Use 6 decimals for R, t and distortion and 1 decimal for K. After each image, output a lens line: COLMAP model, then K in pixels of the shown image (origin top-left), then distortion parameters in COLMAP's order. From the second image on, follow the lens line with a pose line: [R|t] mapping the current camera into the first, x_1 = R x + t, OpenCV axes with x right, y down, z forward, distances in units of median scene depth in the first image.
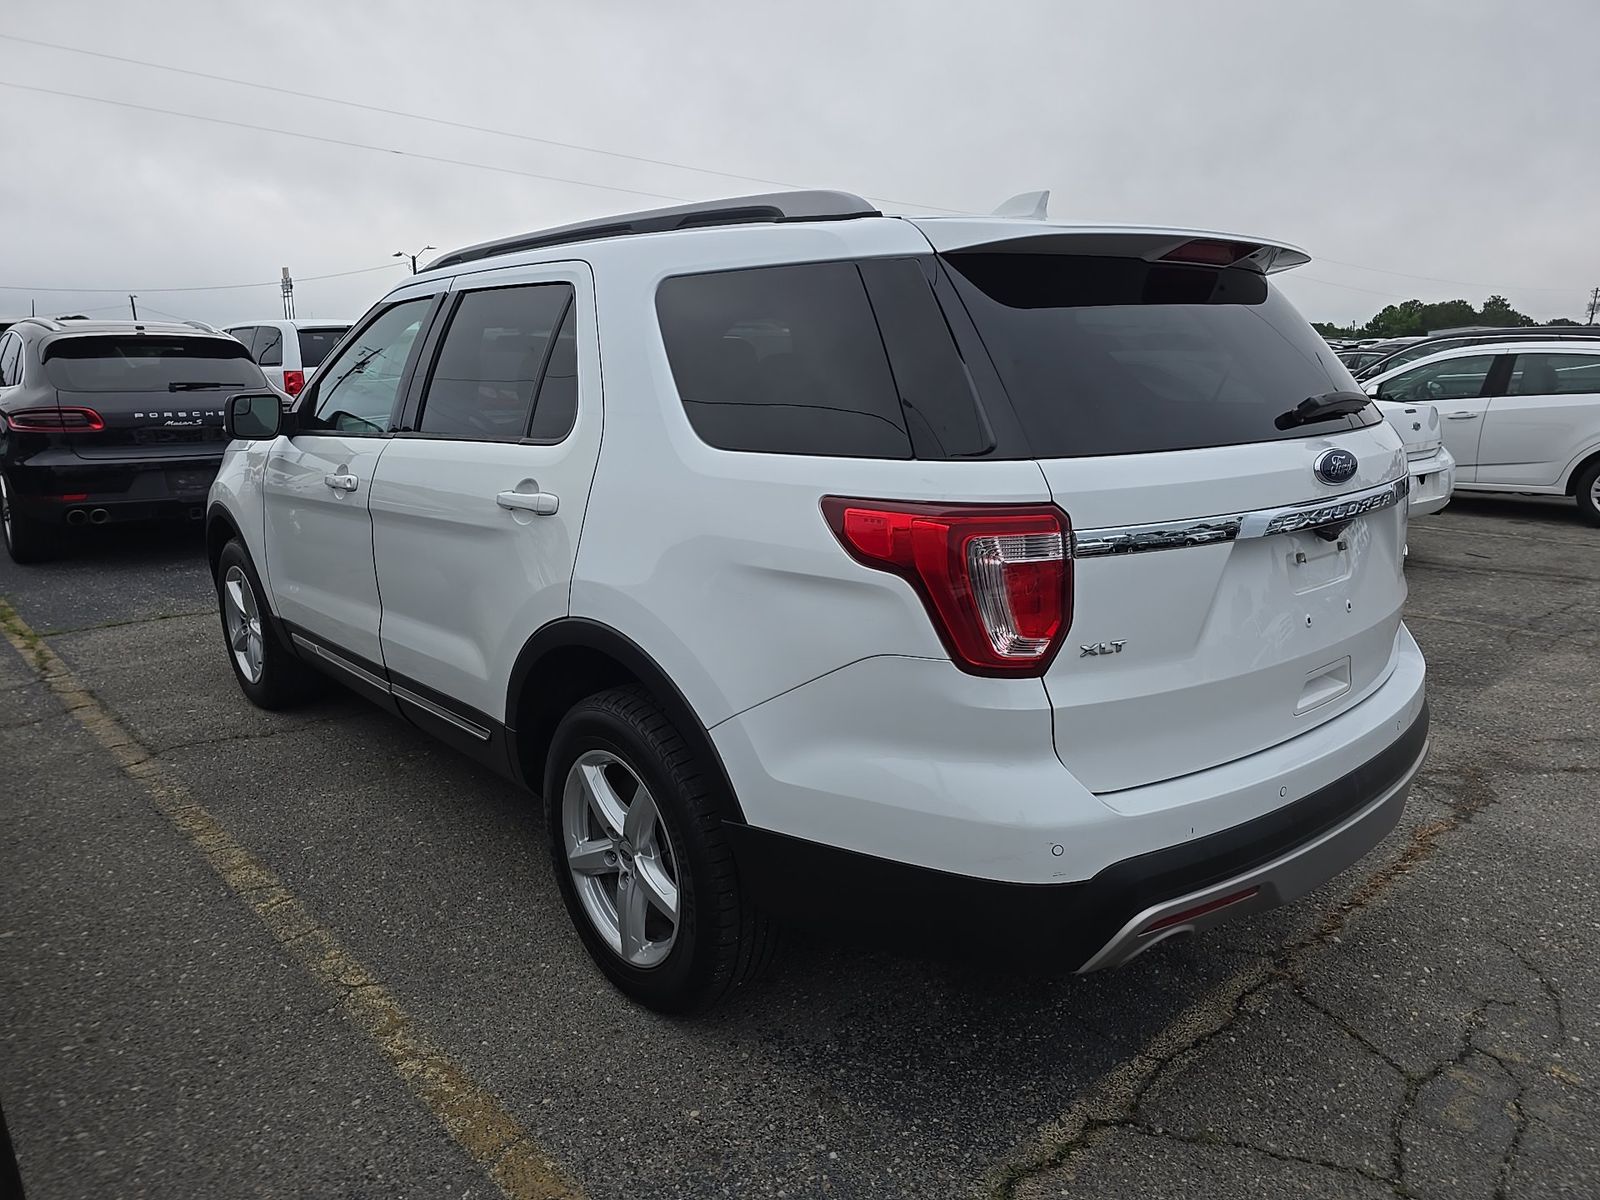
lens RADIAL K [[1068.2, 0, 800.0], [0, 1068.2, 600.0], [0, 0, 1]] dist [0.057602, -0.045283]
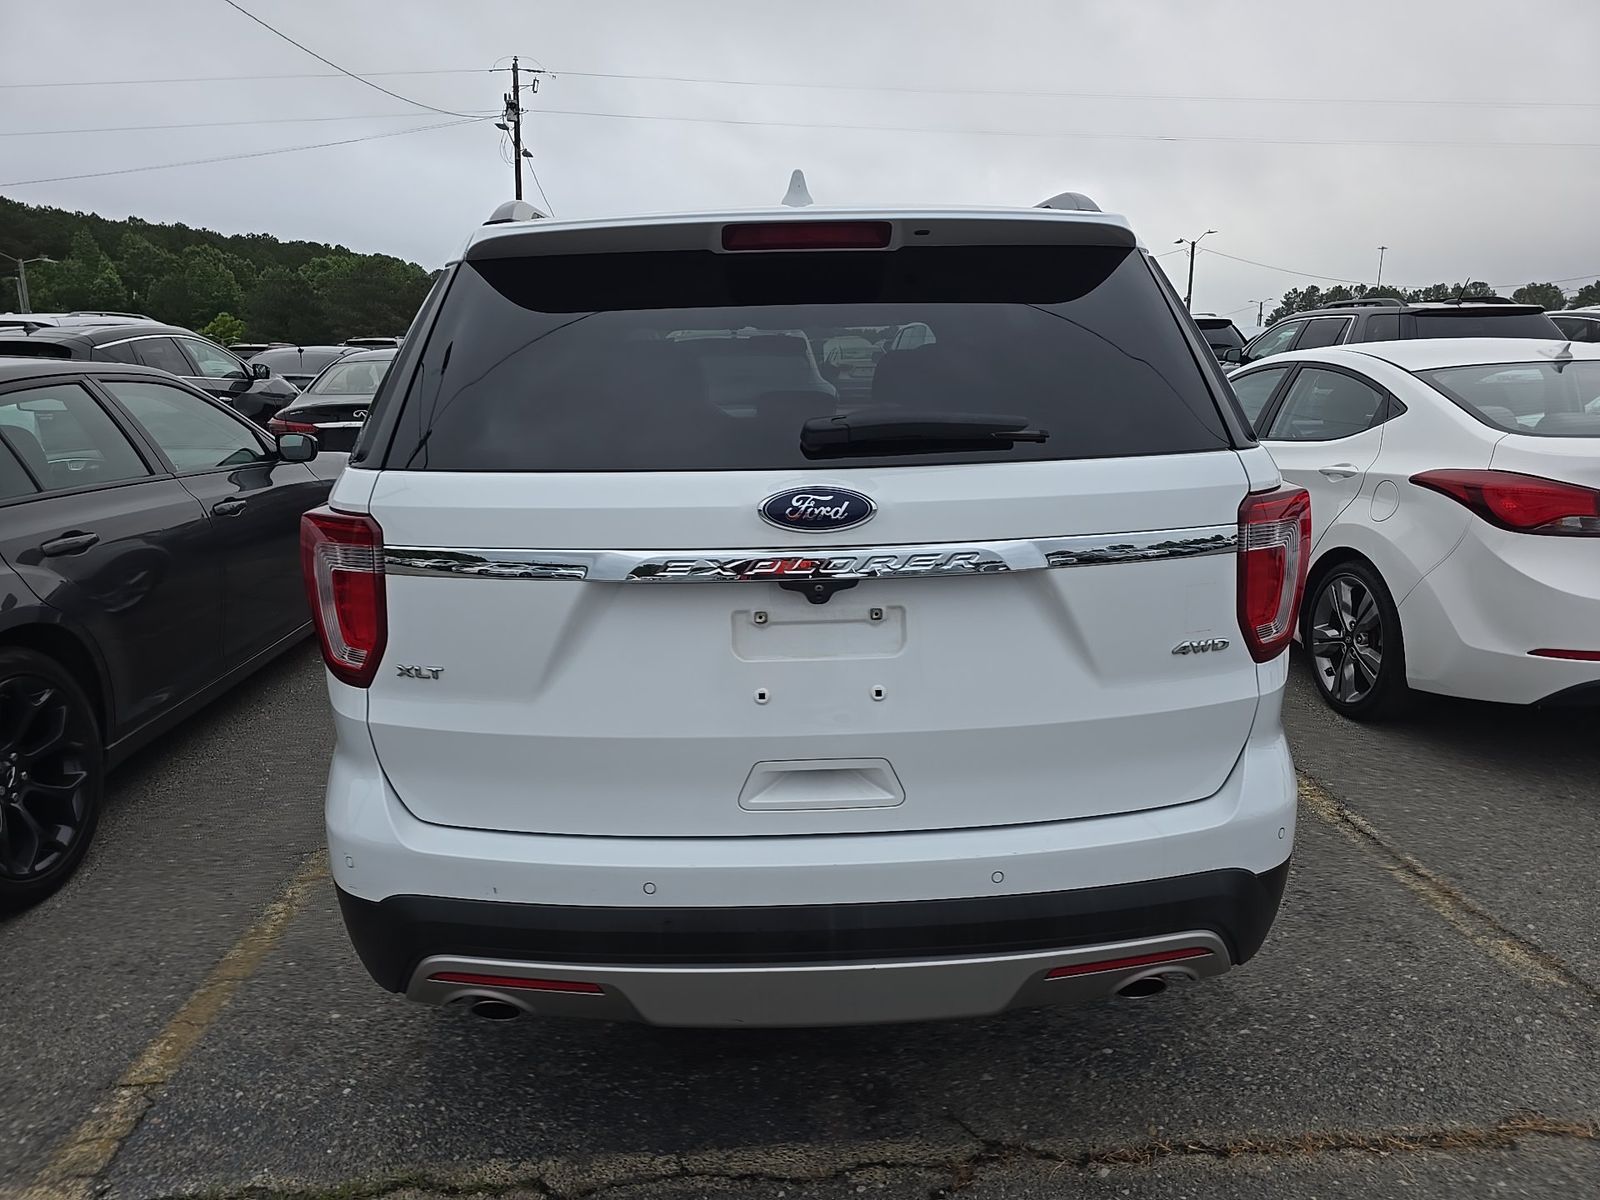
lens RADIAL K [[1079.0, 0, 793.7], [0, 1079.0, 596.6], [0, 0, 1]] dist [0.061697, -0.050985]
pose [[0.765352, 0.134083, -0.629490, 0.959307], [-0.127915, 0.990237, 0.055400, -0.099298], [0.630772, 0.038121, 0.775031, 0.381951]]
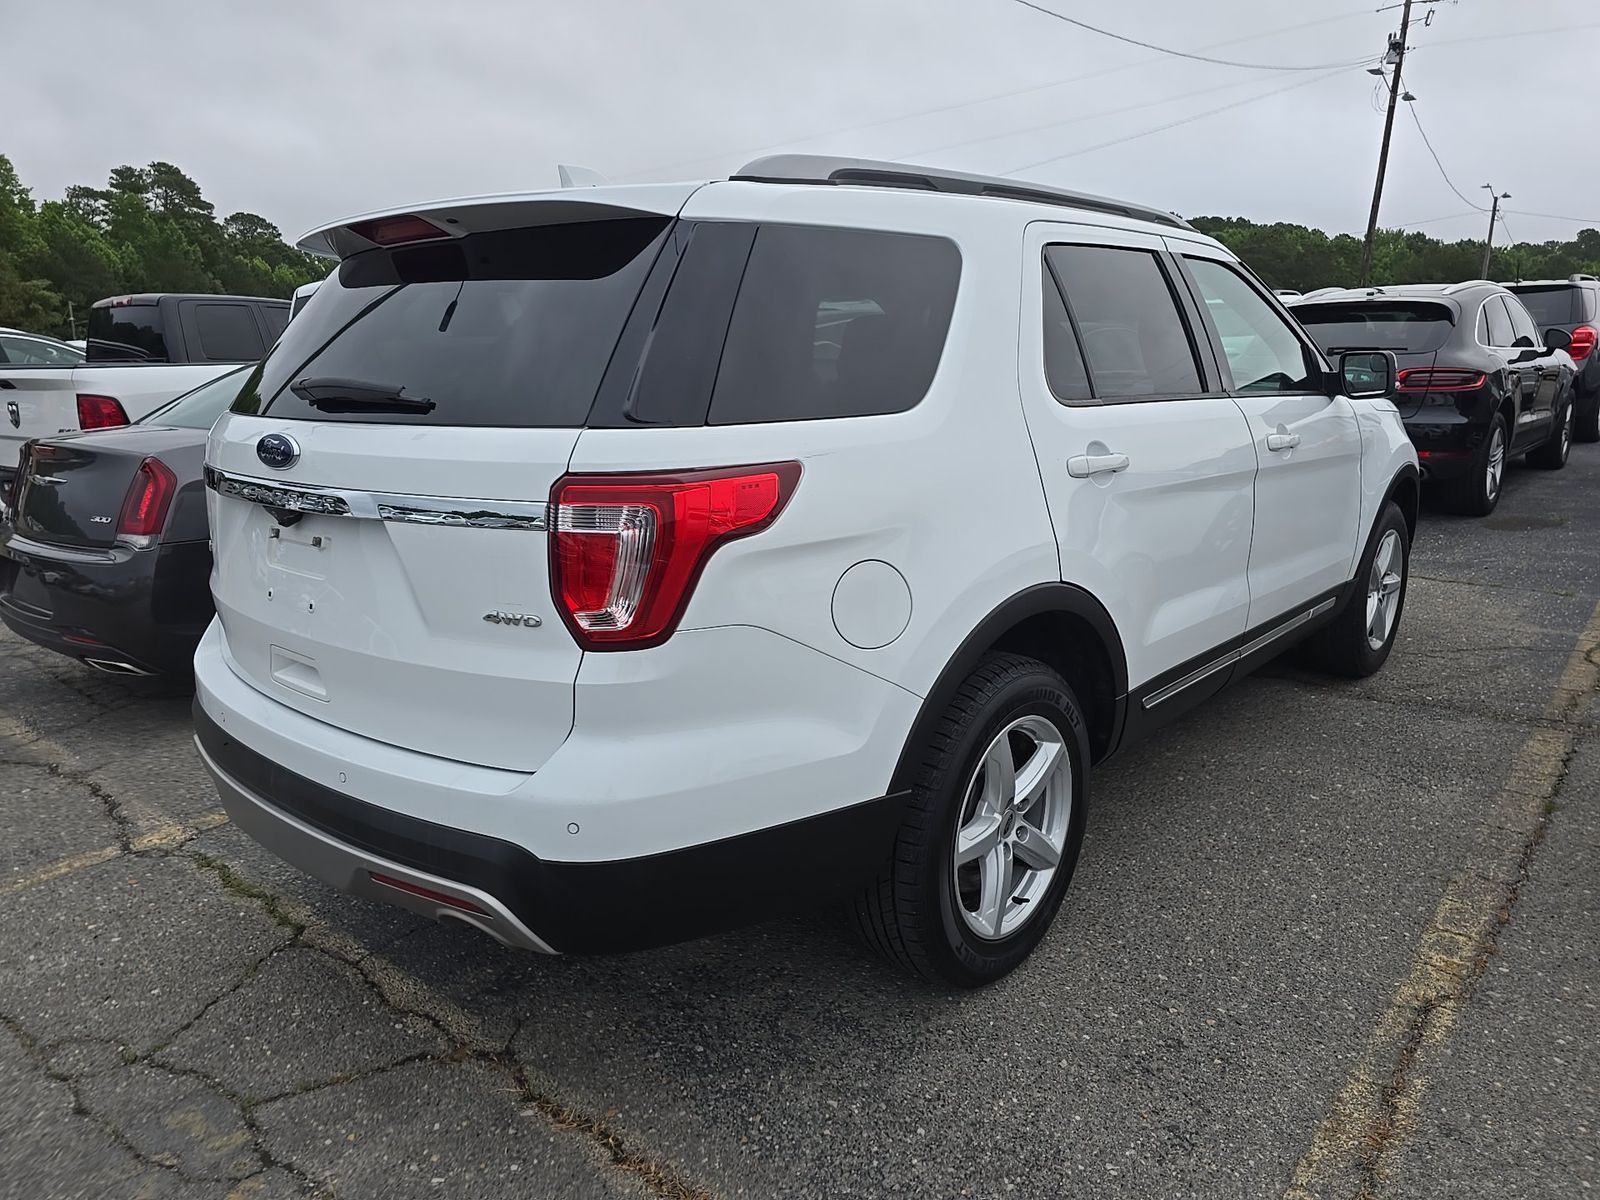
lens RADIAL K [[1079.0, 0, 793.7], [0, 1079.0, 596.6], [0, 0, 1]] dist [0.061697, -0.050985]
pose [[0.109943, 0.228761, -0.967254, 1.505045], [-0.196203, 0.959000, 0.204508, -0.284419], [0.974380, 0.167294, 0.150319, 1.298328]]
